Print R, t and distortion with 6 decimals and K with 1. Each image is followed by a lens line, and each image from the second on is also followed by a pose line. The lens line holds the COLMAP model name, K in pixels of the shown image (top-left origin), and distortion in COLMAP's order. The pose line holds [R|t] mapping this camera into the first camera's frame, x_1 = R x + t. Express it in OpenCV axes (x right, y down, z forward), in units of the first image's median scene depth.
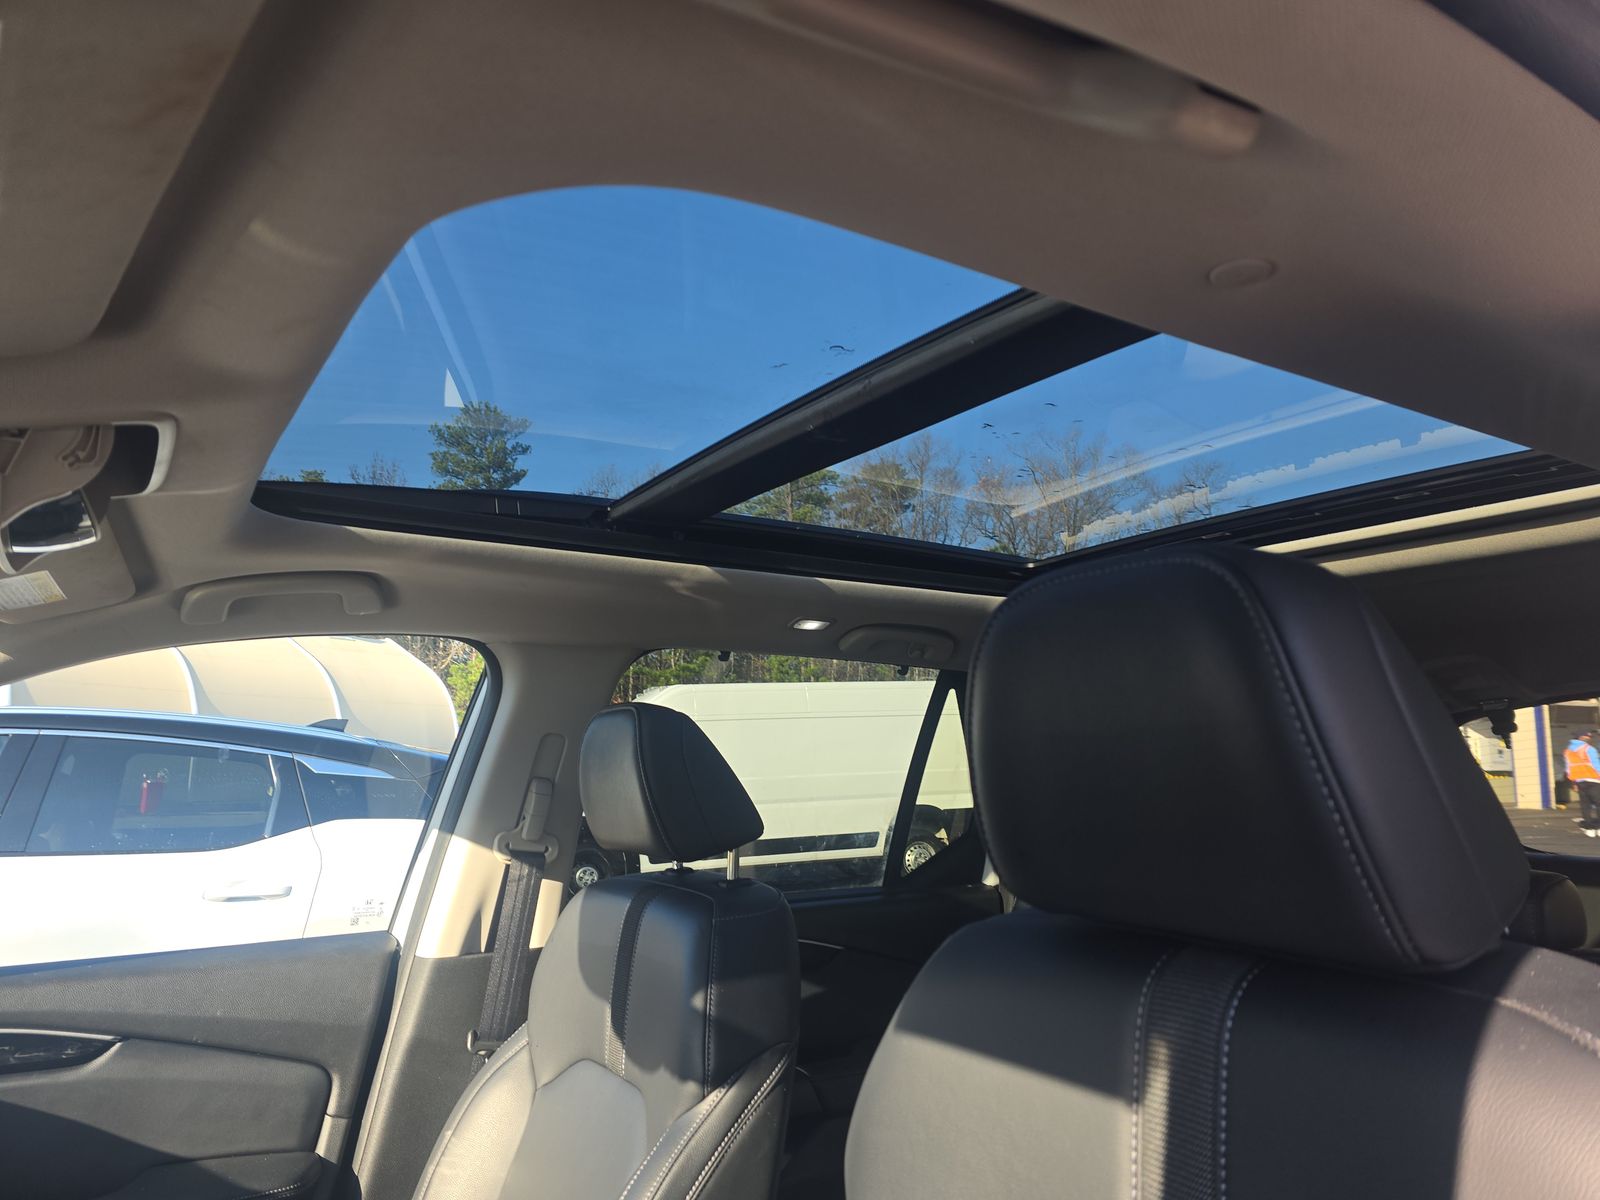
lens RADIAL K [[1086.6, 0, 803.1], [0, 1086.6, 593.4], [0, 0, 1]] dist [0.012935, -0.006661]
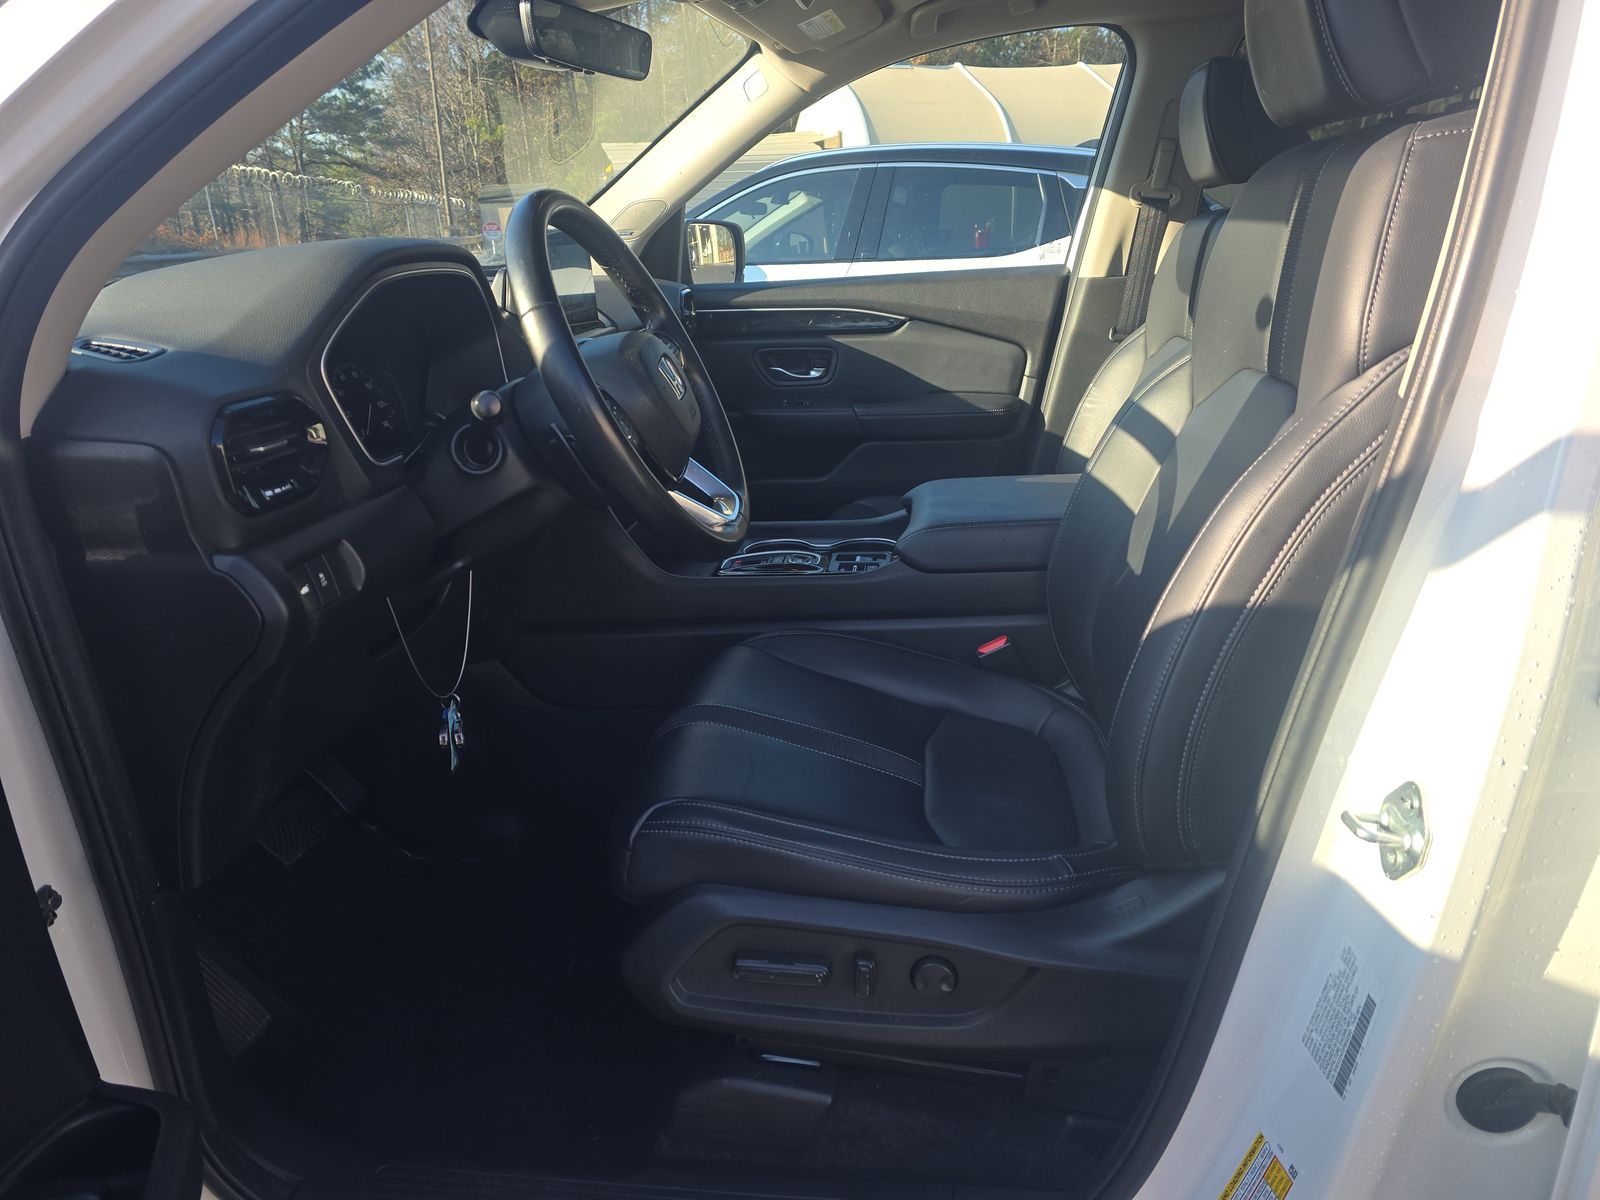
lens RADIAL K [[1086.6, 0, 803.9], [0, 1086.6, 601.6], [0, 0, 1]] dist [0.012935, -0.006661]
pose [[0.769288, 0.174091, -0.614726, 0.334813], [0.142500, 0.891170, 0.430709, 0.044236], [0.622808, -0.418937, 0.660758, -0.367530]]
